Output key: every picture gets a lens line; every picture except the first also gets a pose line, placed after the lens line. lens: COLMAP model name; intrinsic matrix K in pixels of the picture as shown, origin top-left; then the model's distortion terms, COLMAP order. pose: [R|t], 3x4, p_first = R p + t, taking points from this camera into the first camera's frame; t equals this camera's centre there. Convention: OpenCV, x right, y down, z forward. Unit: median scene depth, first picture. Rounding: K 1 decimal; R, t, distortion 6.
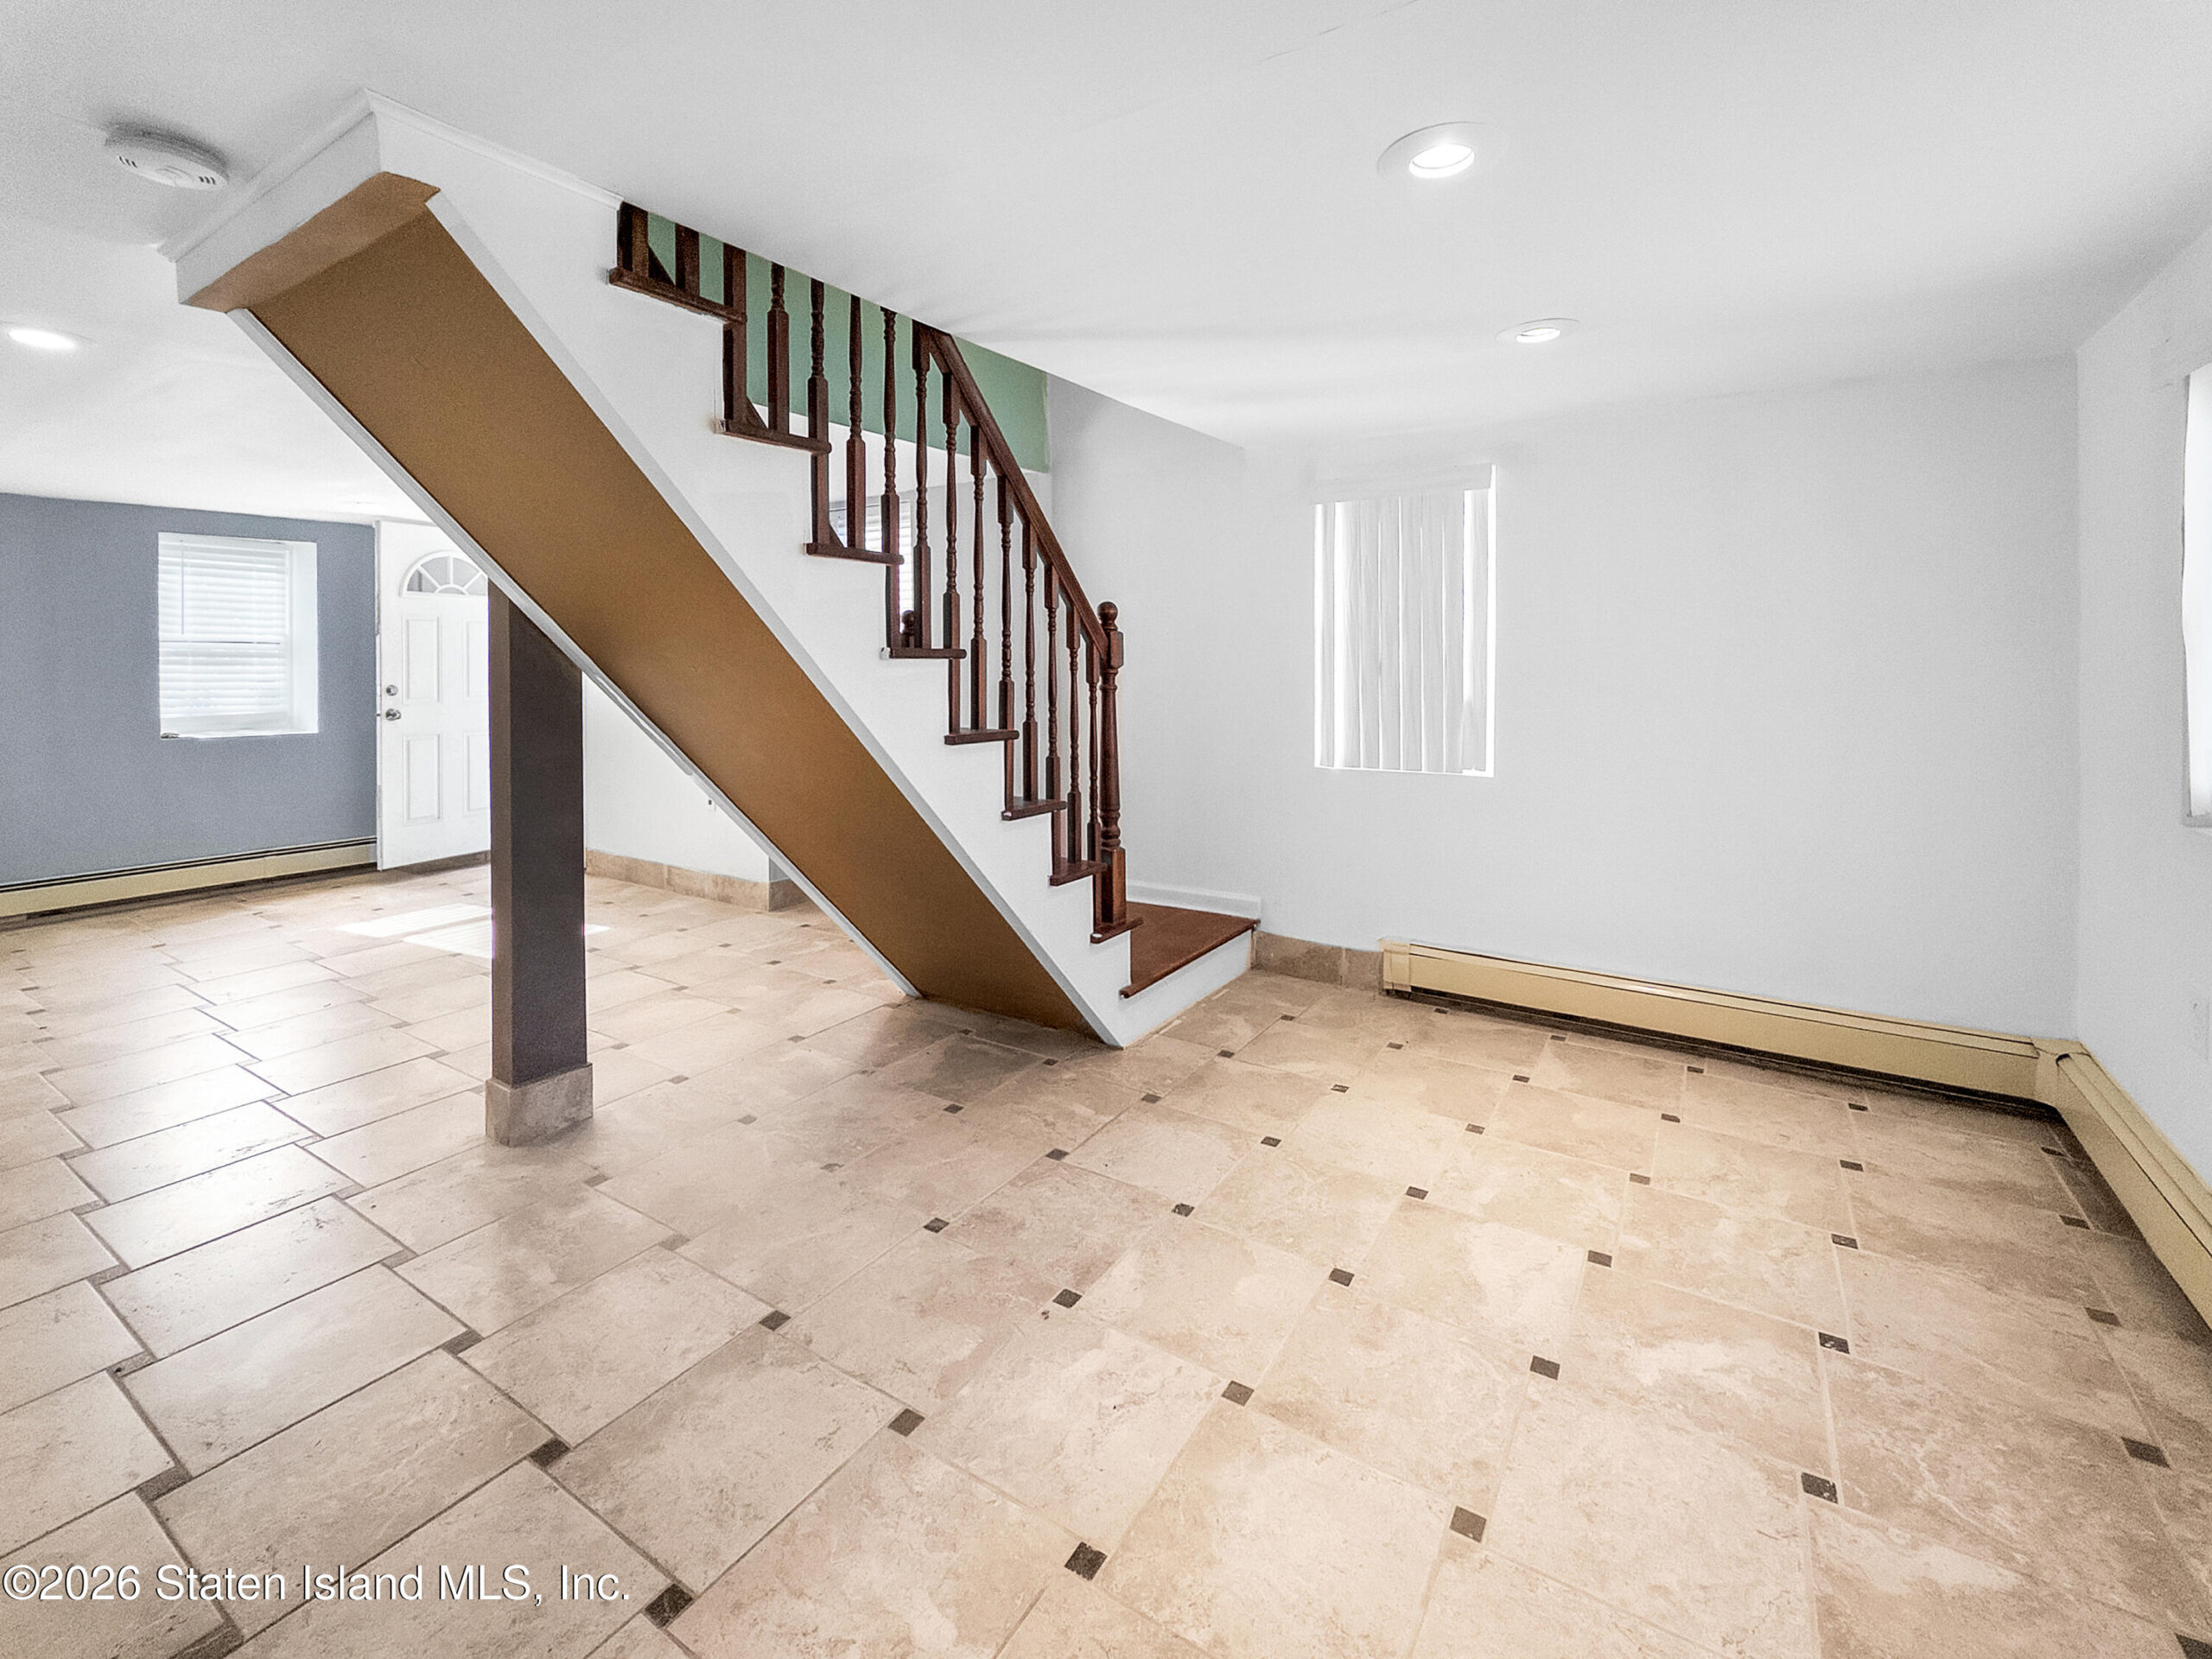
lens RADIAL K [[951.4, 0, 1116.3], [0, 951.4, 696.4], [0, 0, 1]] dist [0.001565, 0.000327]
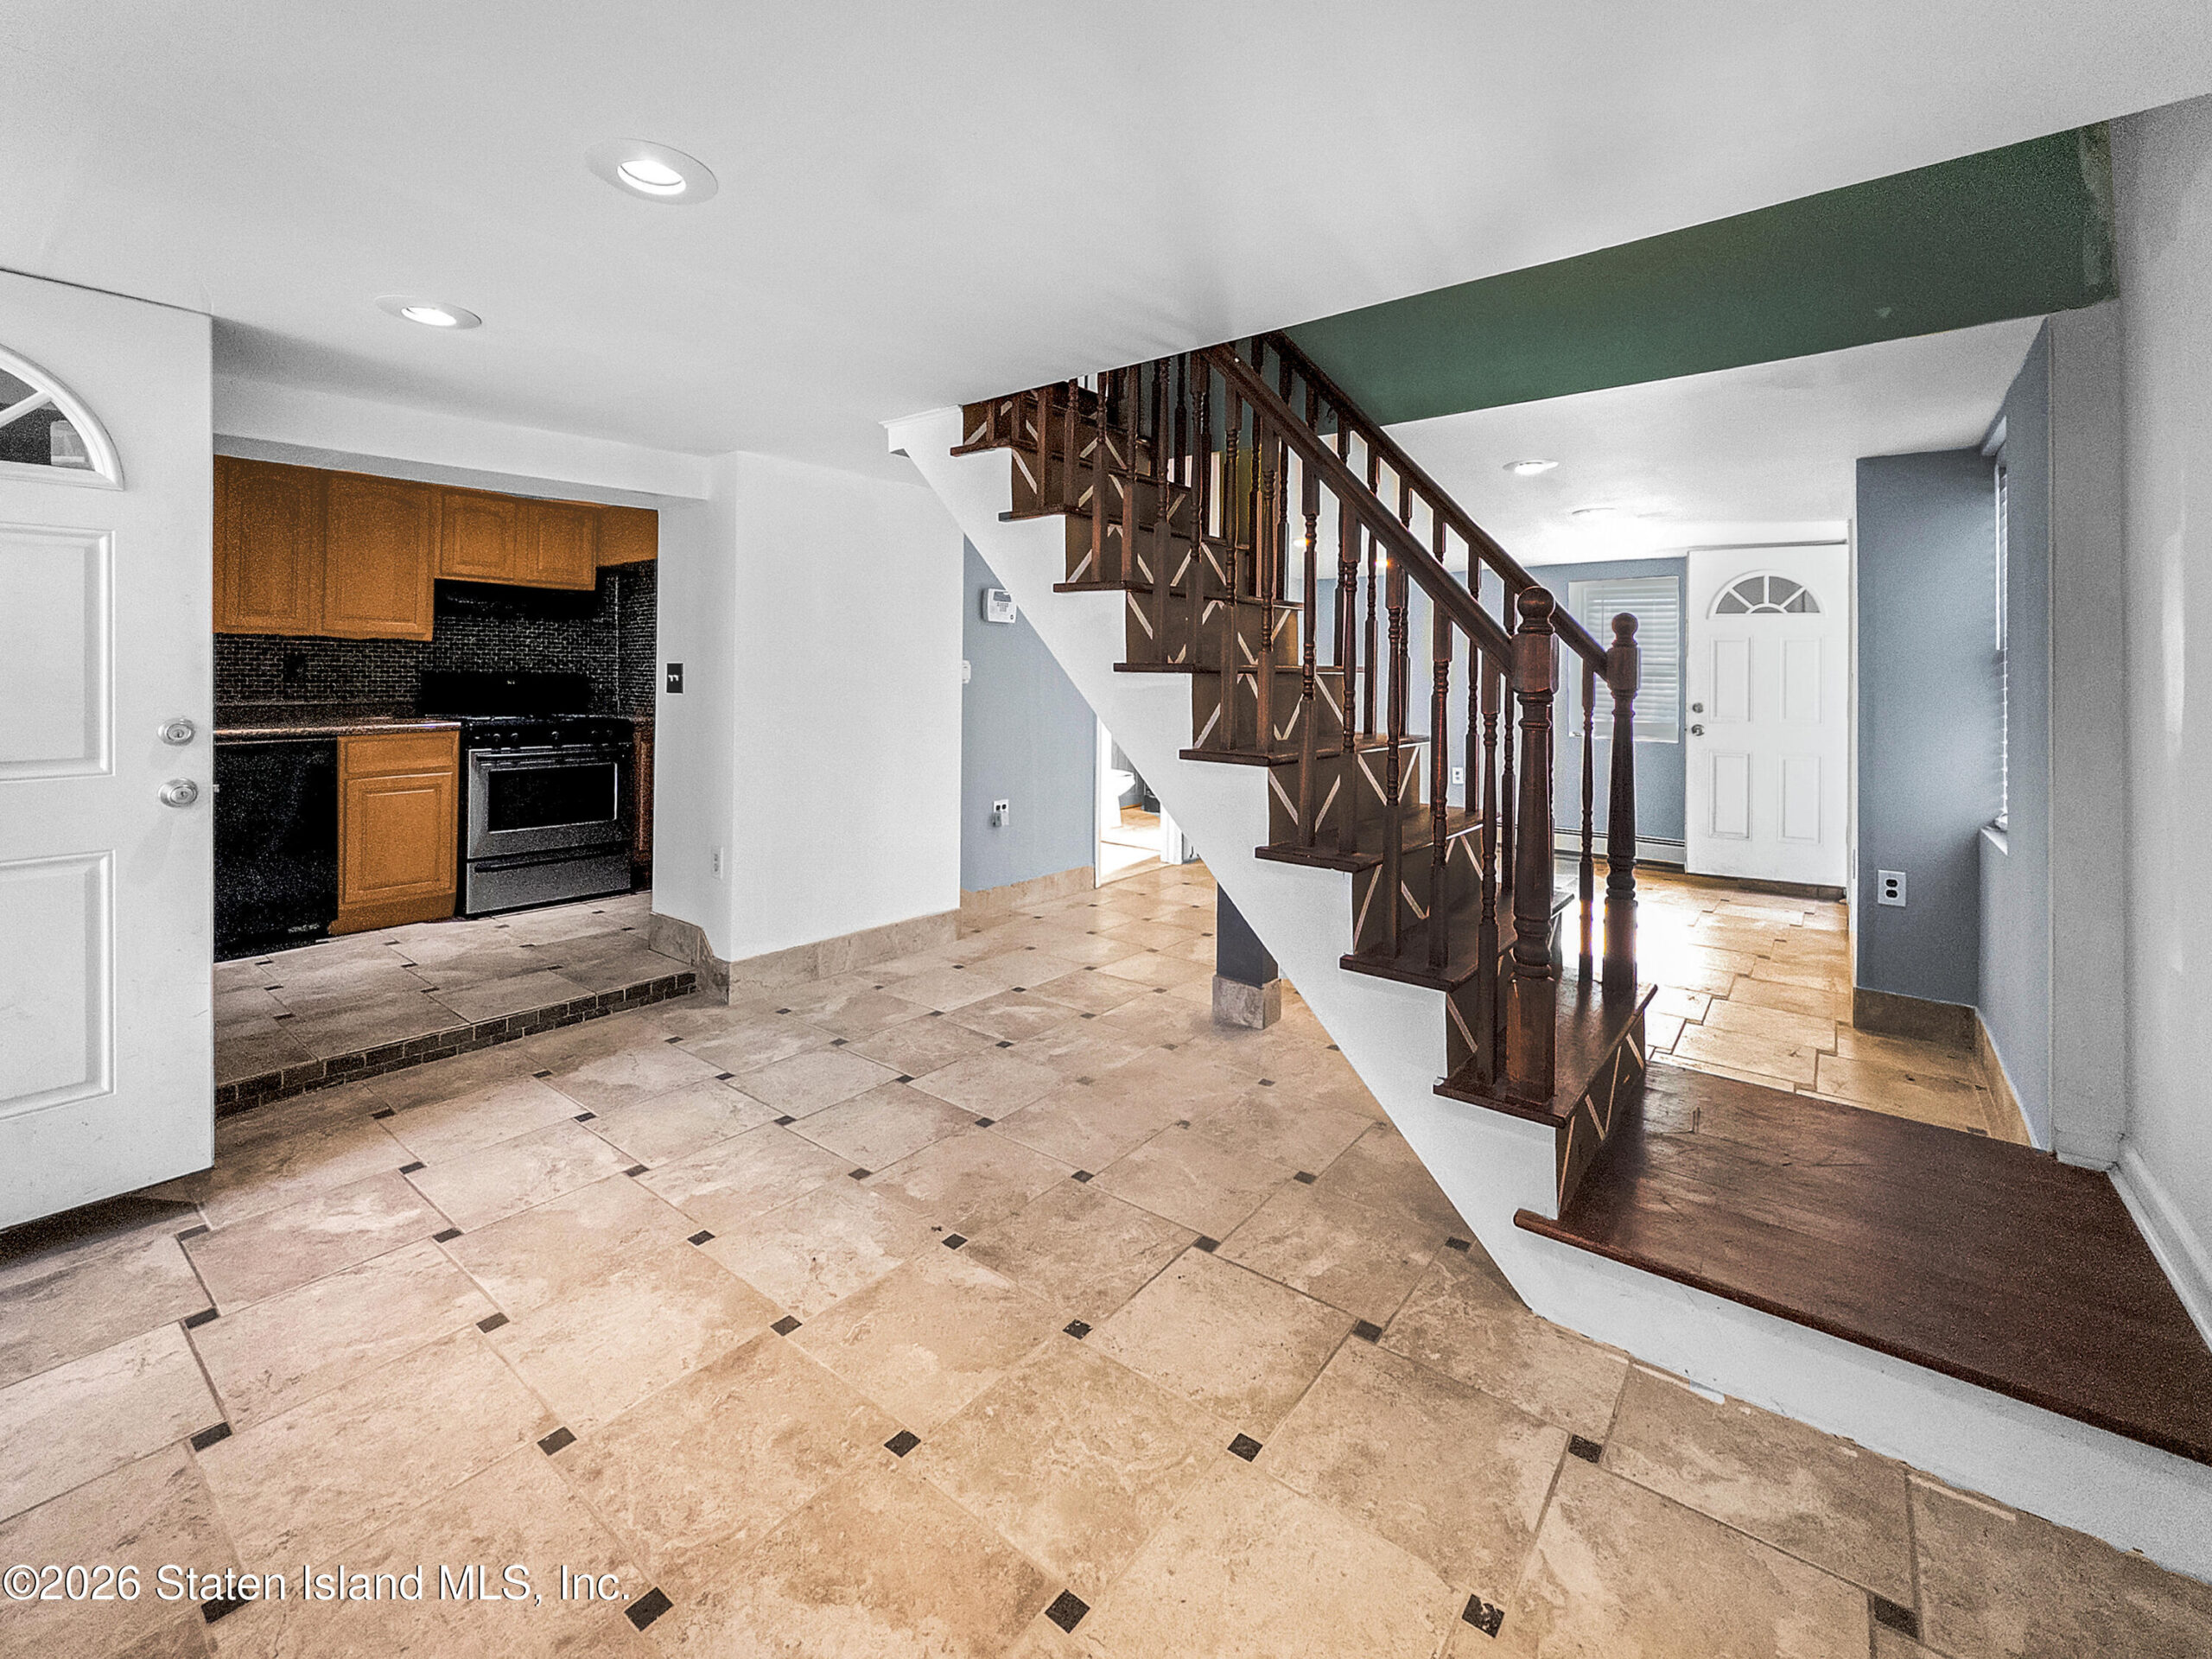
lens RADIAL K [[947.7, 0, 1105.8], [0, 947.7, 668.6], [0, 0, 1]] dist [-0.001445, -0.000227]
pose [[-0.085444, -0.005091, -0.996330, 1.003761], [-0.051363, 0.998680, -0.000698, -0.042711], [0.995018, 0.051115, -0.085592, 1.194085]]
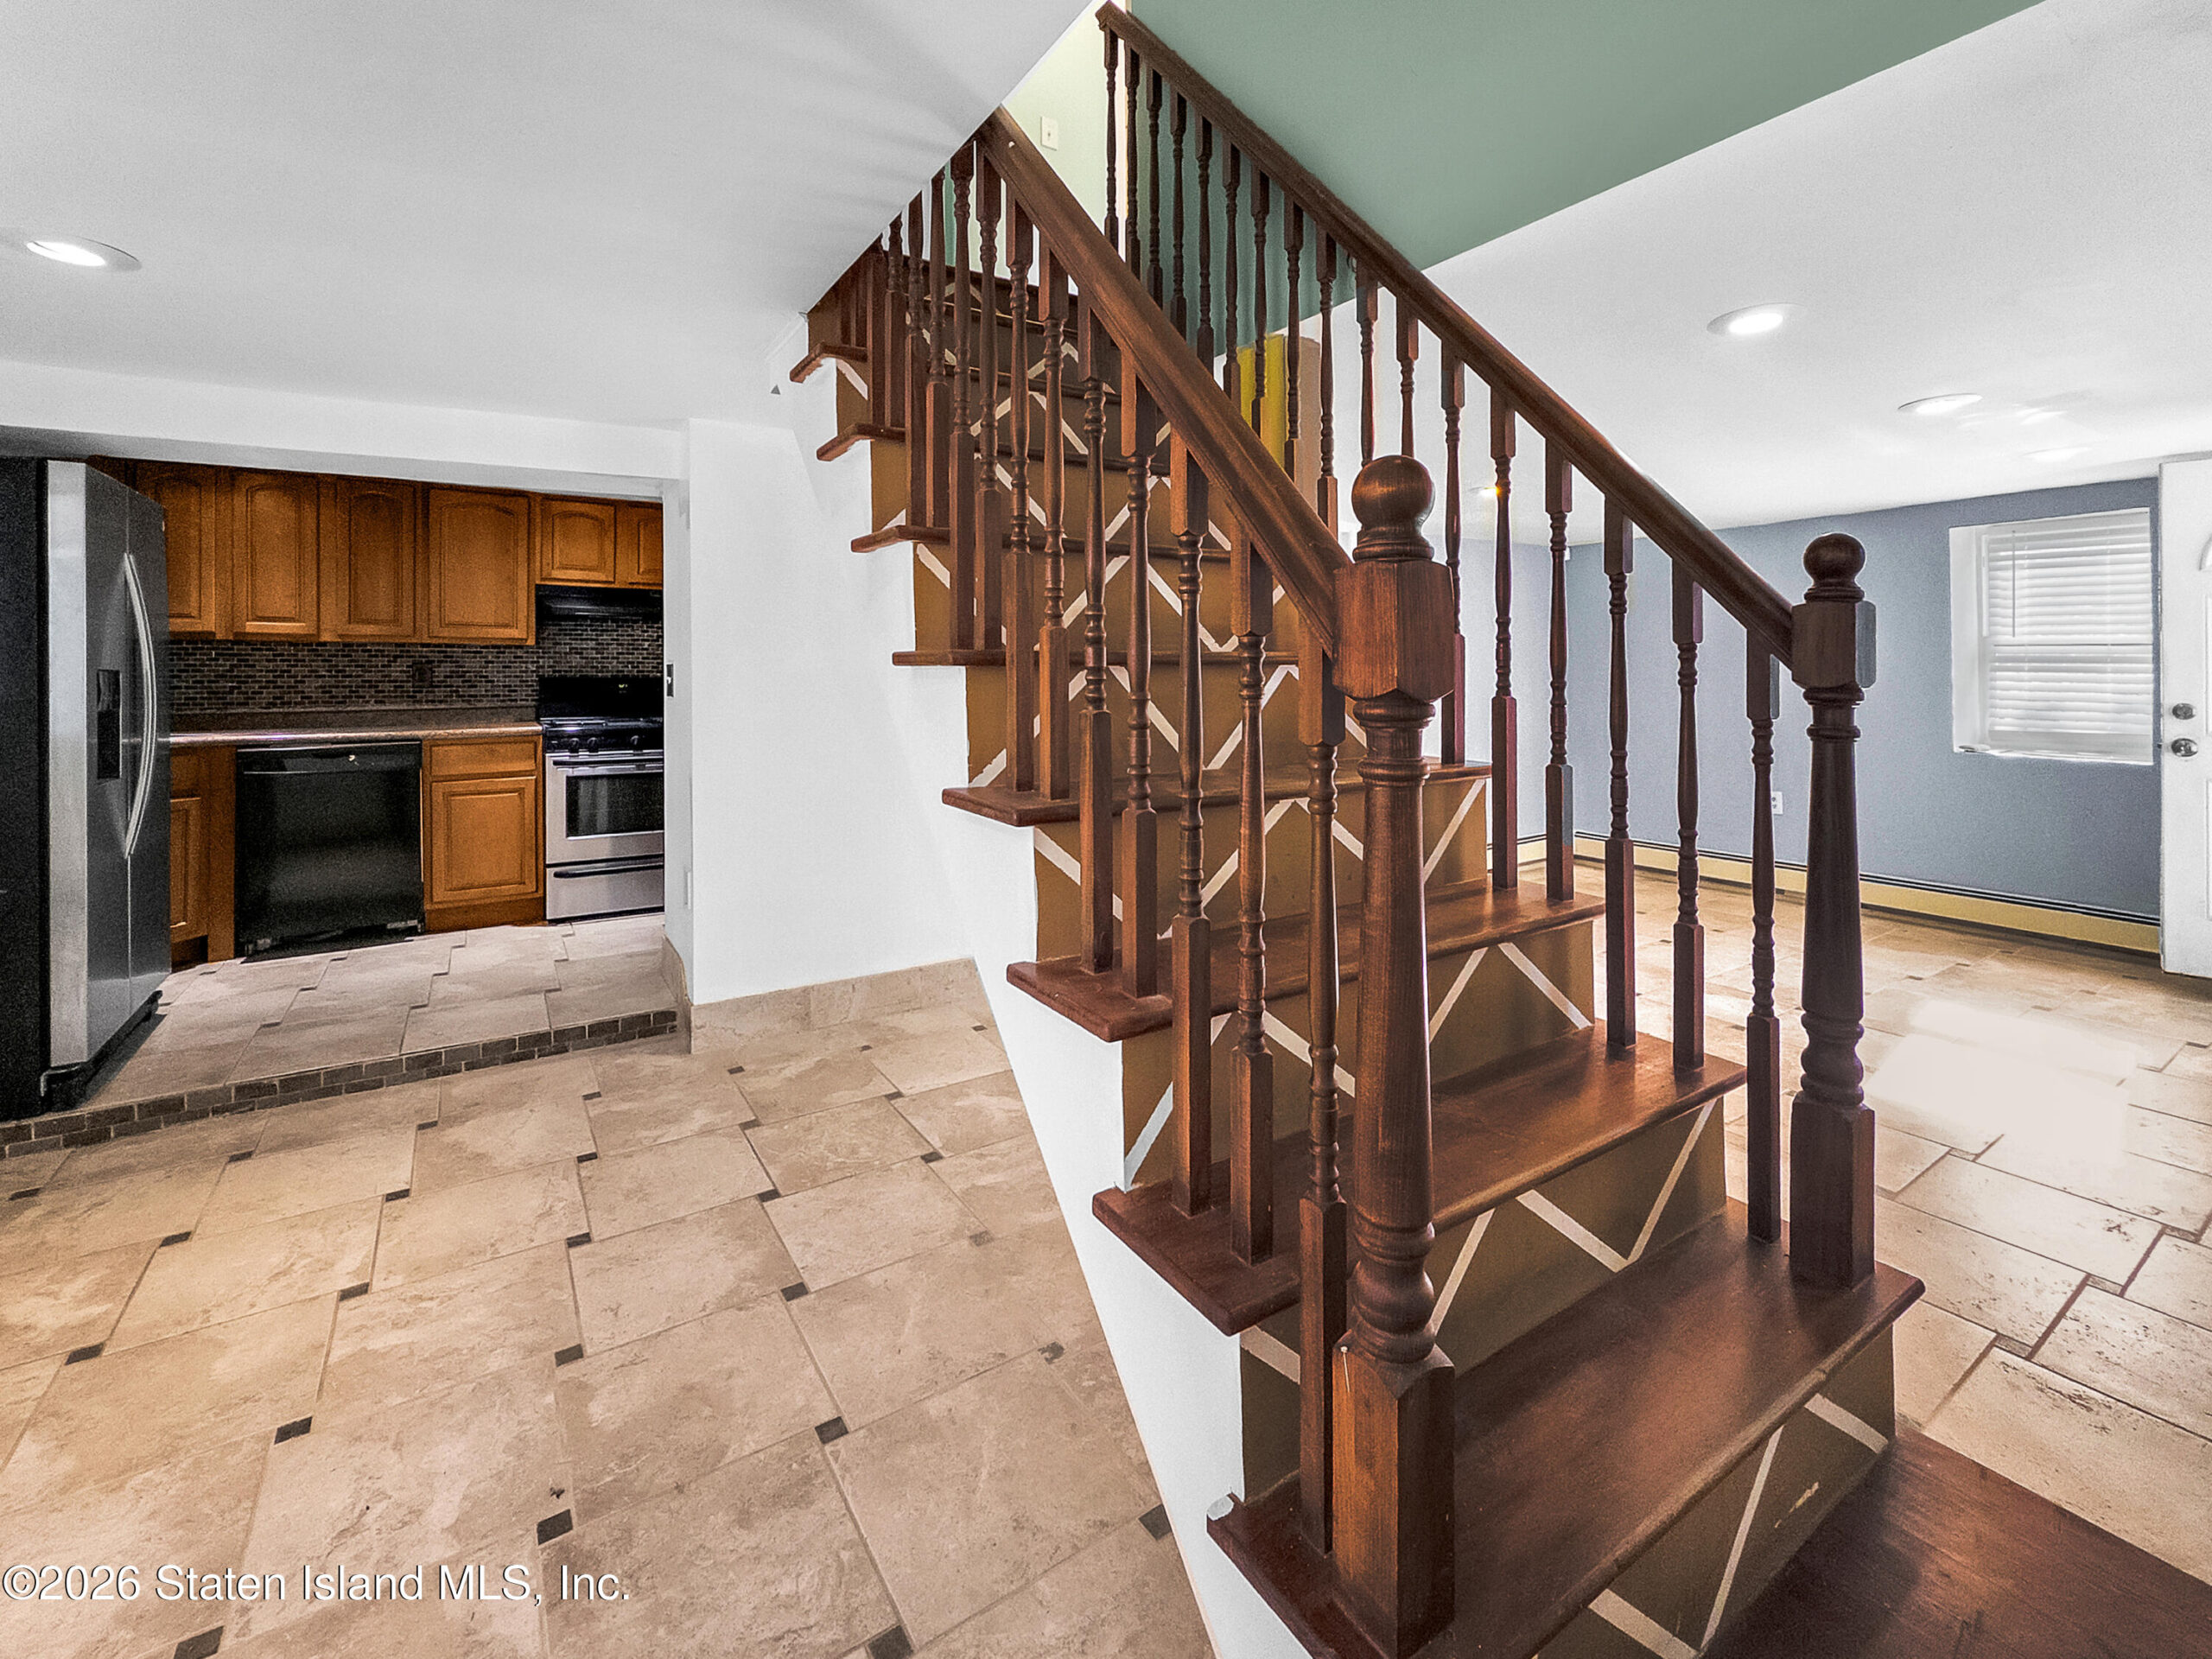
lens RADIAL K [[953.7, 0, 1110.4], [0, 953.7, 669.4], [0, 0, 1]] dist [-0.000040, -0.000806]
pose [[-0.398795, 0.001145, -0.917039, 0.438219], [-0.034831, 0.999259, 0.016395, -0.057125], [0.916378, 0.038480, -0.398459, 1.607052]]
